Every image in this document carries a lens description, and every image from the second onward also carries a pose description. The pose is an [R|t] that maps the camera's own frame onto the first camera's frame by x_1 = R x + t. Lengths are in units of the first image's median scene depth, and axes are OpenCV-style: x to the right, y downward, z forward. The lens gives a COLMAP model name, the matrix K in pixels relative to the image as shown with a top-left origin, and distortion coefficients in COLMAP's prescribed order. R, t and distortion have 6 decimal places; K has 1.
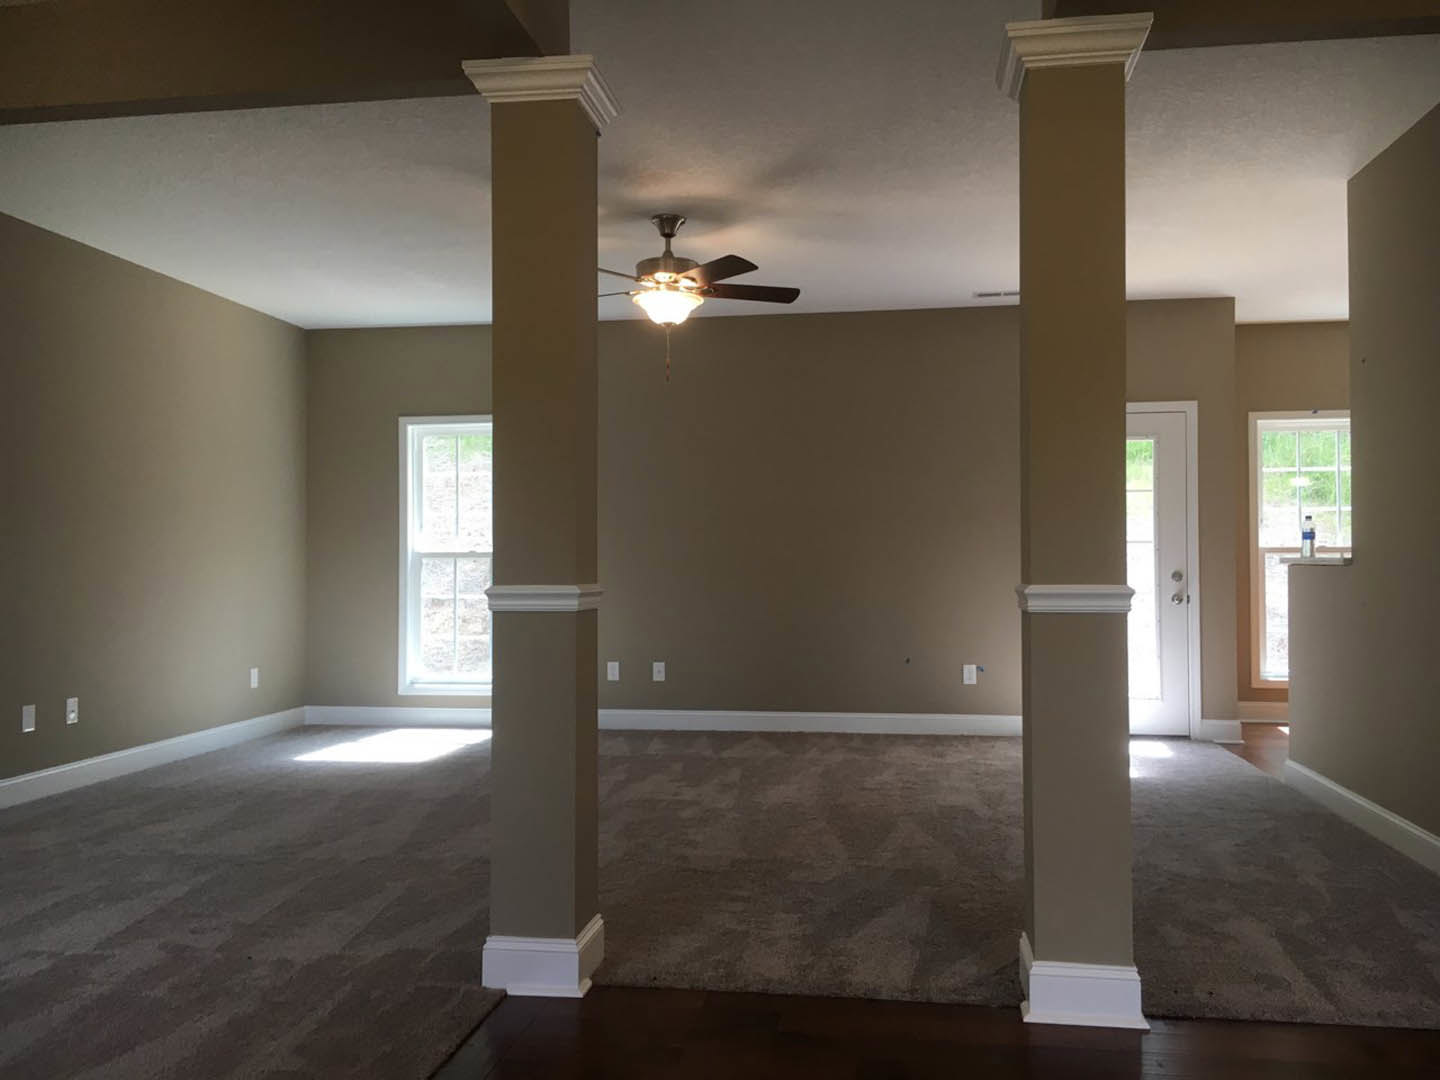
lens RADIAL K [[1245.2, 0, 714.5], [0, 1245.2, 537.2], [0, 0, 1]] dist [0.051766, -0.083962]
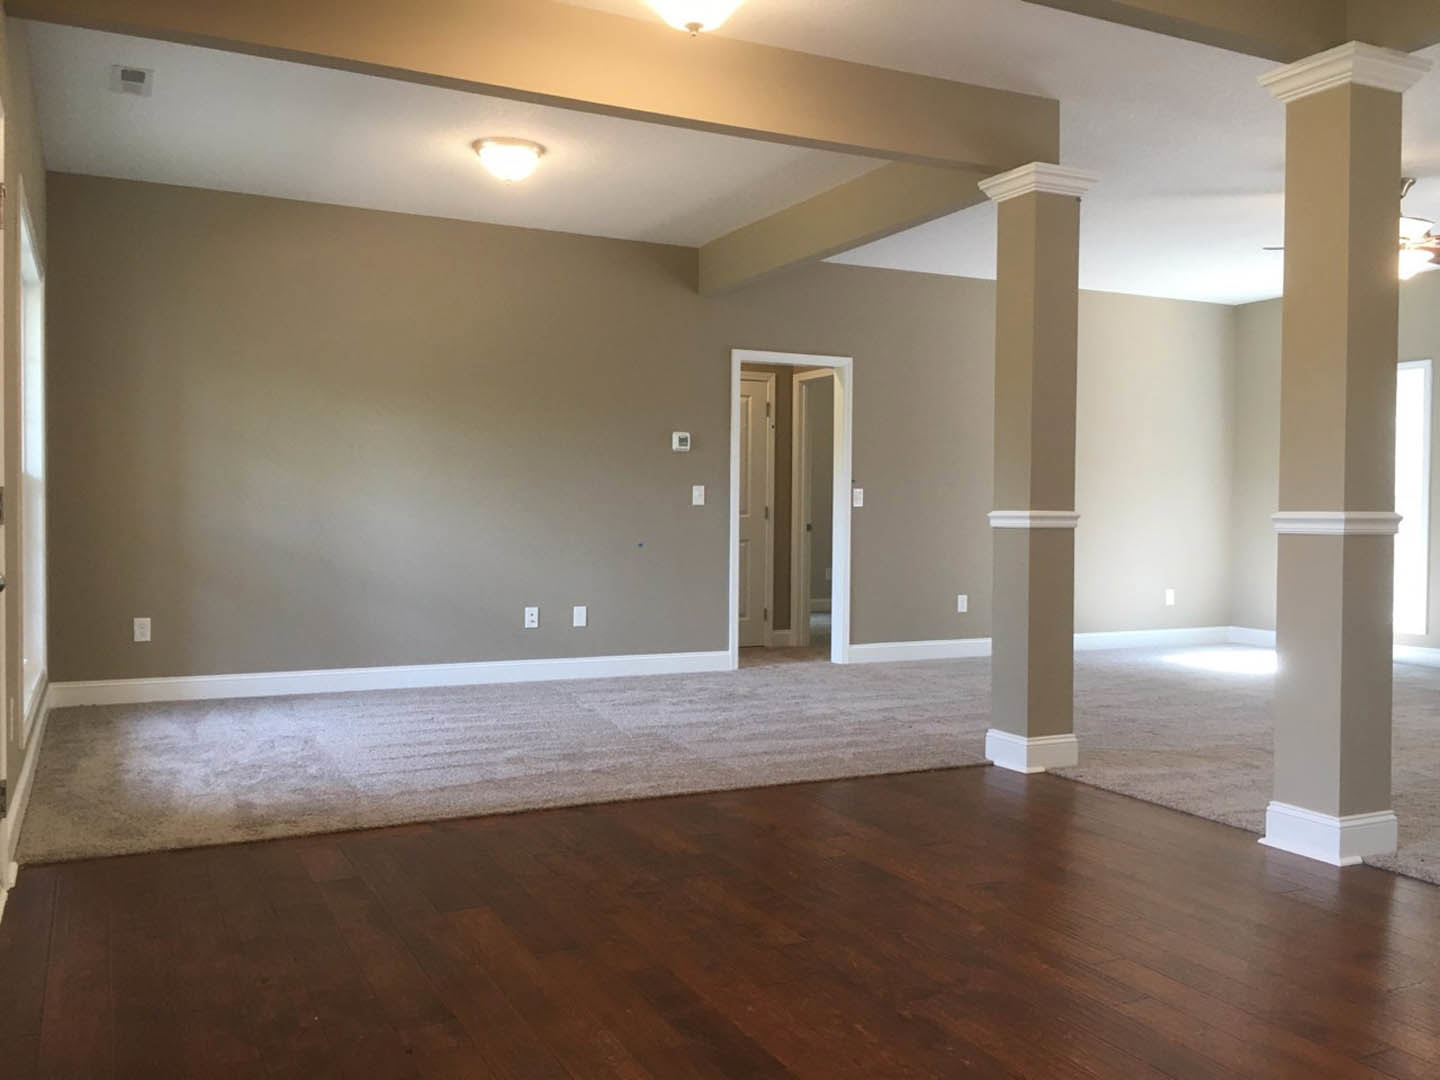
lens RADIAL K [[1245.2, 0, 719.4], [0, 1245.2, 539.8], [0, 0, 1]] dist [0.051766, -0.083962]
pose [[0.578694, 0.022312, -0.815239, 0.927356], [0.010636, 0.999334, 0.034900, 0.016596], [0.815475, -0.028867, 0.578072, -0.206376]]
